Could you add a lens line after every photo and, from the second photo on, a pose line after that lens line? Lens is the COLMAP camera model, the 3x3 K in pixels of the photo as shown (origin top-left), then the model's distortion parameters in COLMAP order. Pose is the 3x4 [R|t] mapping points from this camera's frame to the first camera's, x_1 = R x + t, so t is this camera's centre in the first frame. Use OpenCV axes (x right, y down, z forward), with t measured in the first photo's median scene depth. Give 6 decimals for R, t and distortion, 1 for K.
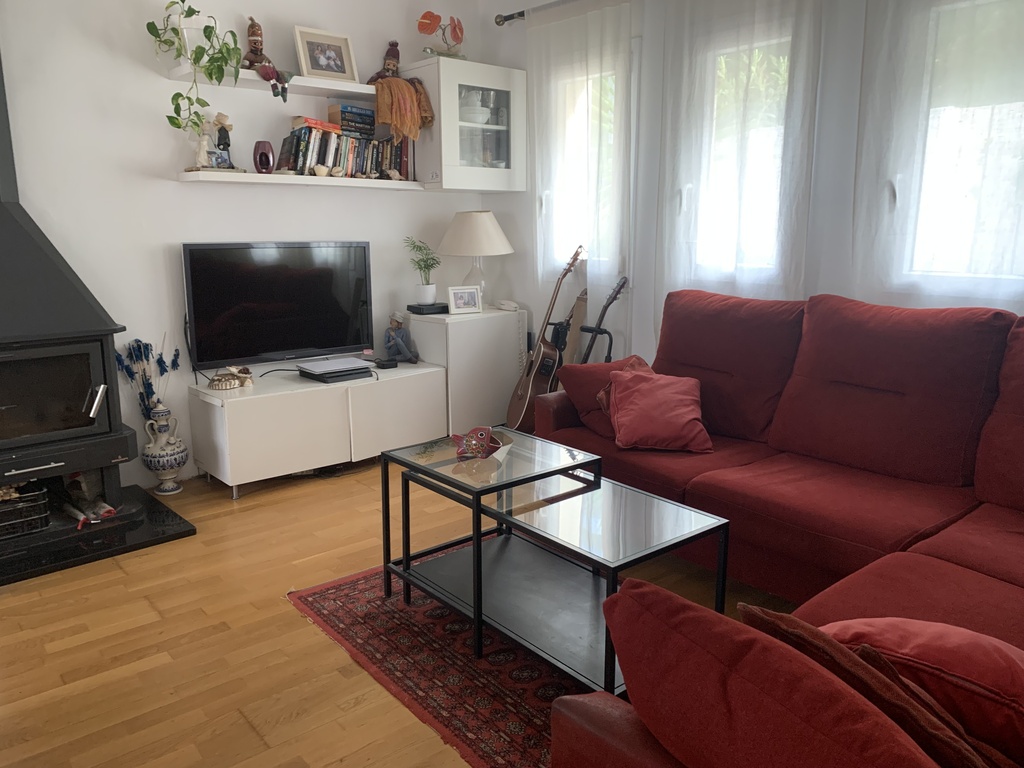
lens RADIAL K [[787.4, 0, 505.8], [0, 787.4, 379.6], [0, 0, 1]] dist [0.004062, 0.003955]
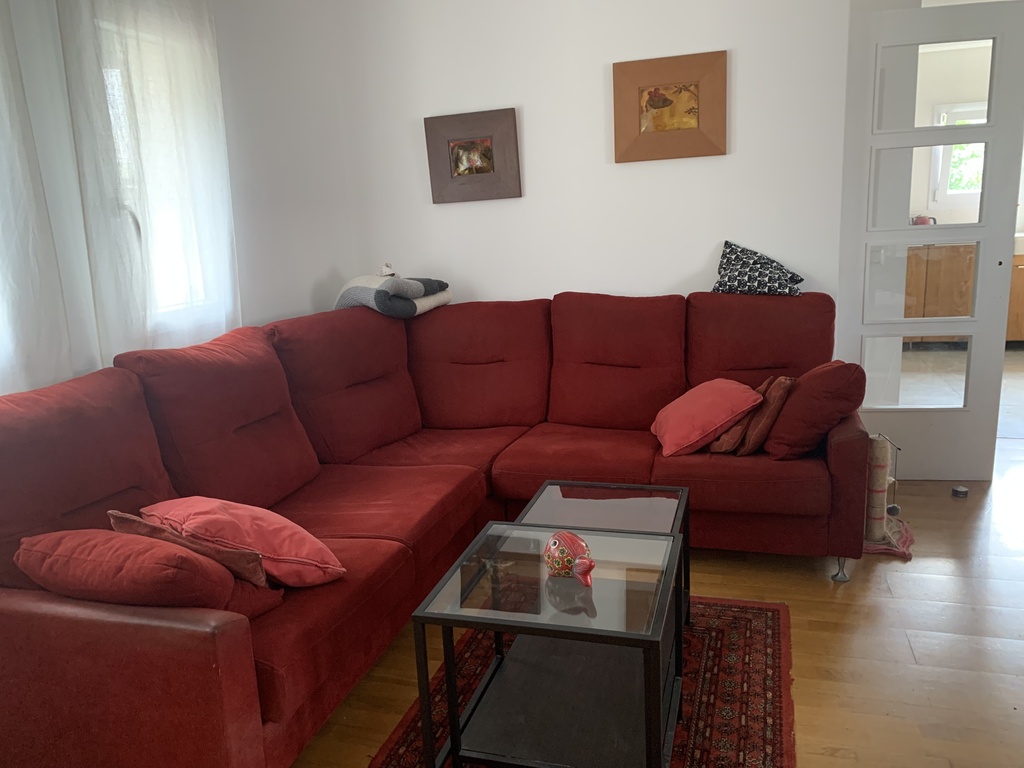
lens RADIAL K [[787.4, 0, 505.8], [0, 787.4, 379.6], [0, 0, 1]] dist [0.004062, 0.003955]
pose [[-0.540996, -0.155707, 0.826486, -0.392655], [0.219405, 0.922553, 0.317423, -0.215801], [-0.811902, 0.353060, -0.464934, 0.919888]]
